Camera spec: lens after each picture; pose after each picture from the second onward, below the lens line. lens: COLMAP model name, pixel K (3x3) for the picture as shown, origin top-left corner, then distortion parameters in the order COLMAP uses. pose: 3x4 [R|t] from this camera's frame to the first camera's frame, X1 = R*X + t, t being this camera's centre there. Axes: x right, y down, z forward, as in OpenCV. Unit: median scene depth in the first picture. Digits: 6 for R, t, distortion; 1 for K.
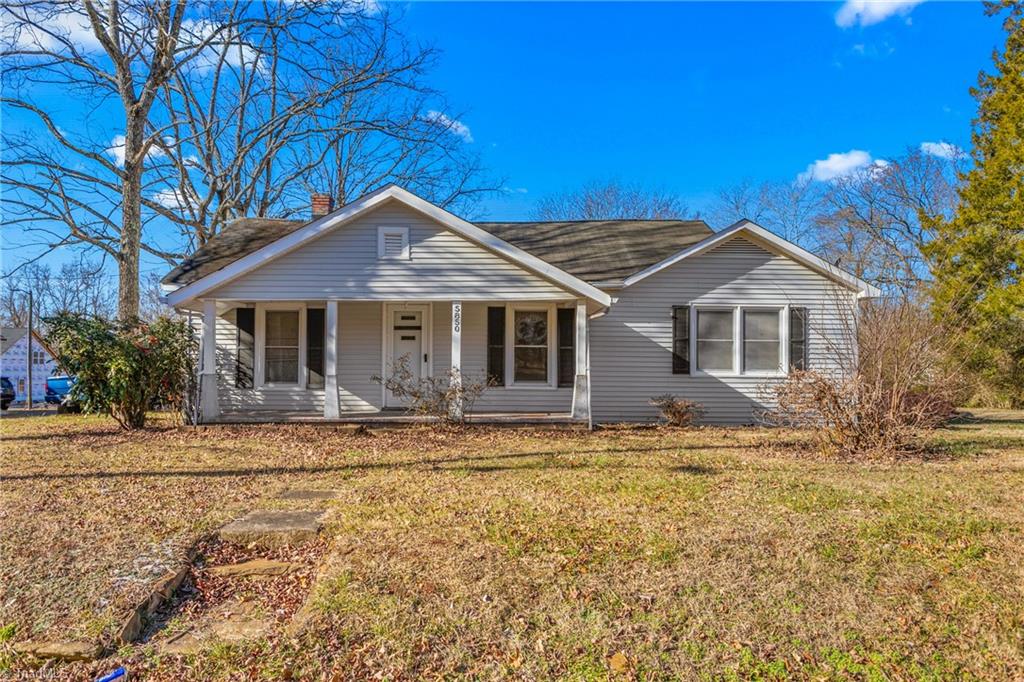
lens RADIAL K [[690.6, 0, 515.5], [0, 690.6, 345.4], [0, 0, 1]] dist [0.025123, 0.003175]
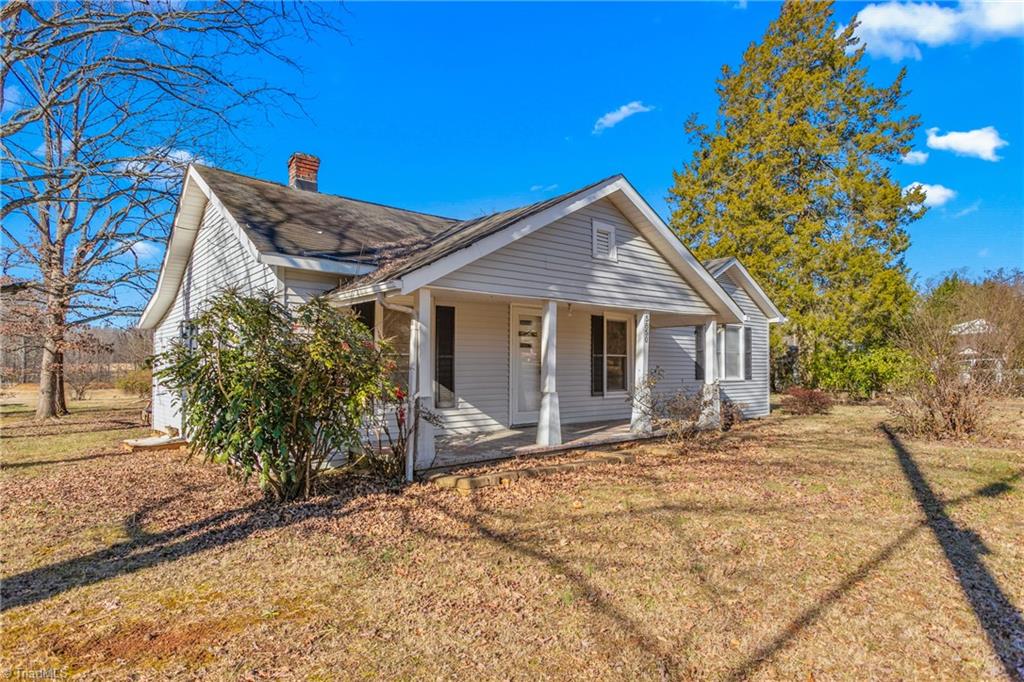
lens RADIAL K [[580.1, 0, 512.9], [0, 580.1, 343.3], [0, 0, 1]] dist [0.003827, 0.000136]
pose [[0.773821, 0.020889, 0.633060, -0.644119], [-0.026239, 0.999655, -0.000912, -0.011993], [-0.632861, -0.015905, 0.774102, 0.436363]]
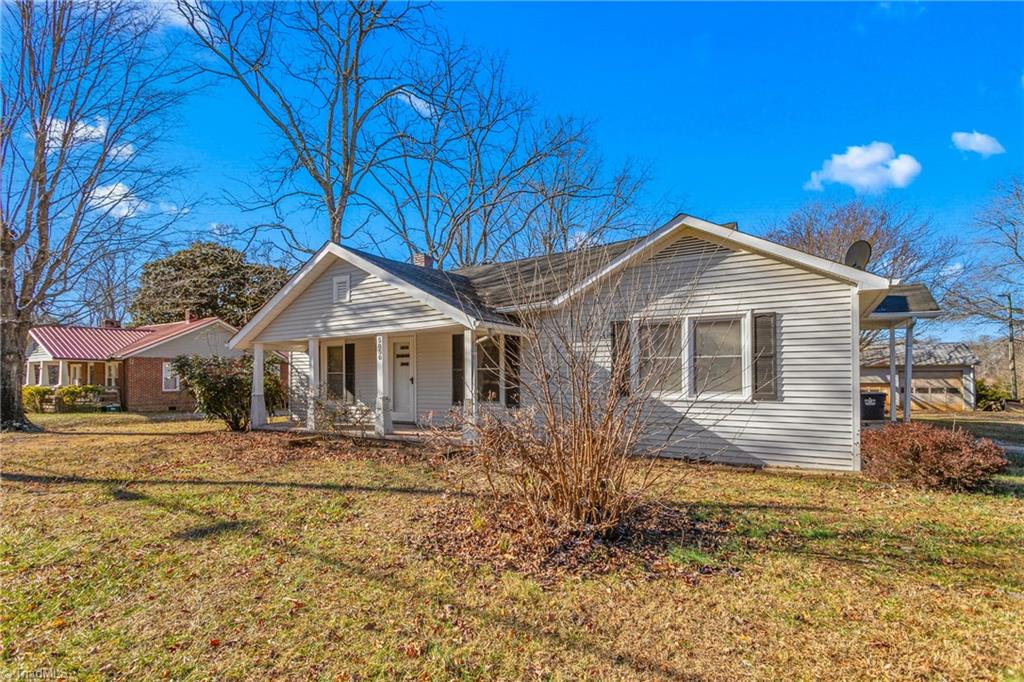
lens RADIAL K [[494.1, 0, 510.3], [0, 494.1, 370.1], [0, 0, 1]] dist [0.000548, 0.002193]
pose [[0.837808, -0.018475, -0.545652, 0.478969], [0.032268, 0.999356, 0.015709, -0.008079], [0.545010, -0.030768, 0.837865, 0.375571]]
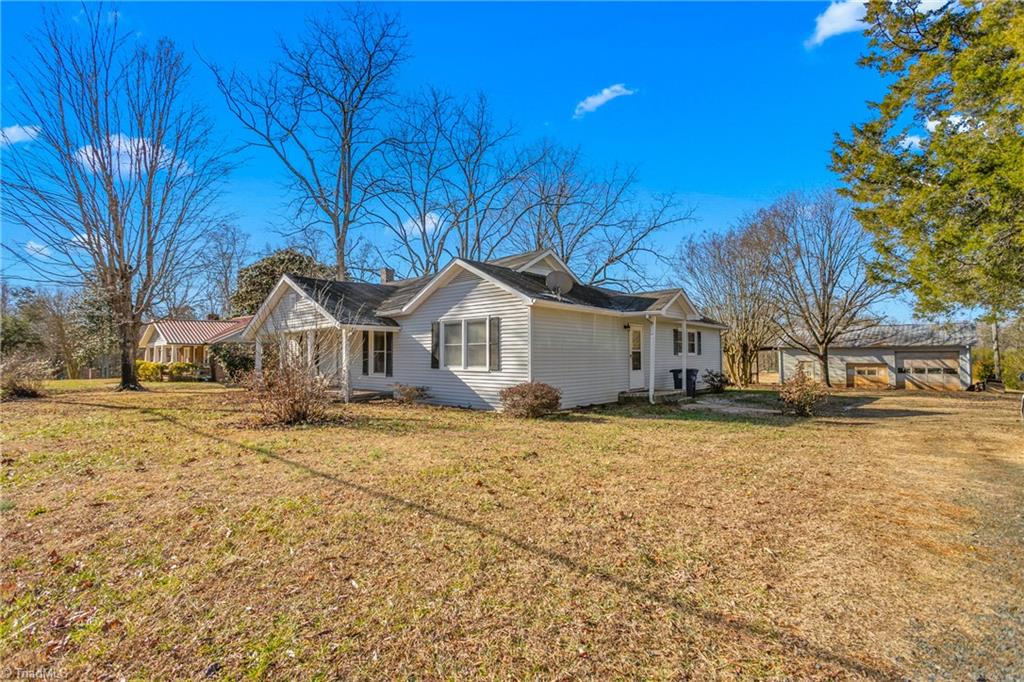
lens RADIAL K [[494.1, 0, 517.3], [0, 494.1, 347.6], [0, 0, 1]] dist [0.000548, 0.002193]
pose [[0.725737, -0.023488, -0.687571, 1.091419], [0.035992, 0.999345, 0.003851, -0.000528], [0.687030, -0.027542, 0.726107, 0.365480]]
